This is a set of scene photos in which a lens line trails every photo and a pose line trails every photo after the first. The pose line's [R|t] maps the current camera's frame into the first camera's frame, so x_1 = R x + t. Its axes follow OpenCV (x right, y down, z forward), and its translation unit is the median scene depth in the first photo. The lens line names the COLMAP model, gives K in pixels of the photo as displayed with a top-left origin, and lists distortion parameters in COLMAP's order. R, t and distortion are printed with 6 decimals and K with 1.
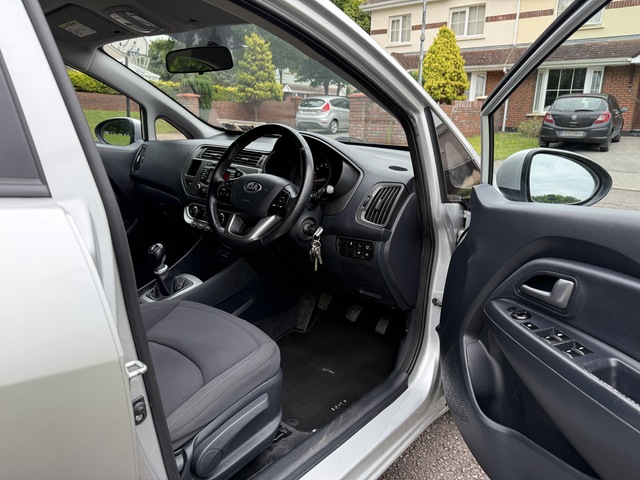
lens RADIAL K [[459.1, 0, 323.9], [0, 459.1, 242.7], [0, 0, 1]] dist [0.028794, -0.024547]
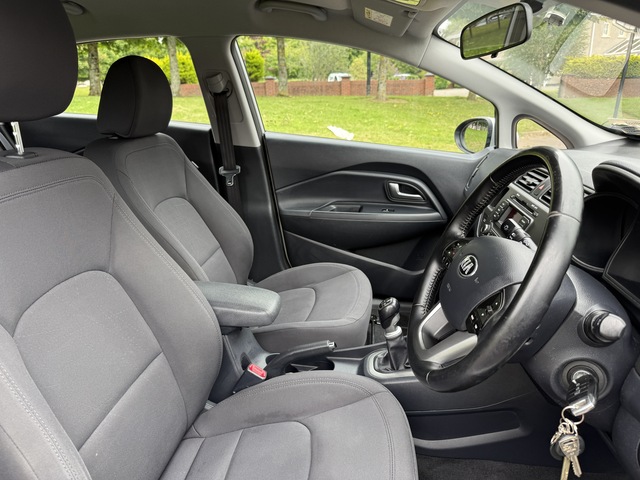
lens RADIAL K [[459.1, 0, 323.9], [0, 459.1, 242.7], [0, 0, 1]] dist [0.028794, -0.024547]
pose [[0.560876, 0.213476, -0.799904, 0.098218], [-0.193066, 0.973272, 0.124370, -0.105999], [0.805074, 0.084678, 0.587100, 0.329364]]
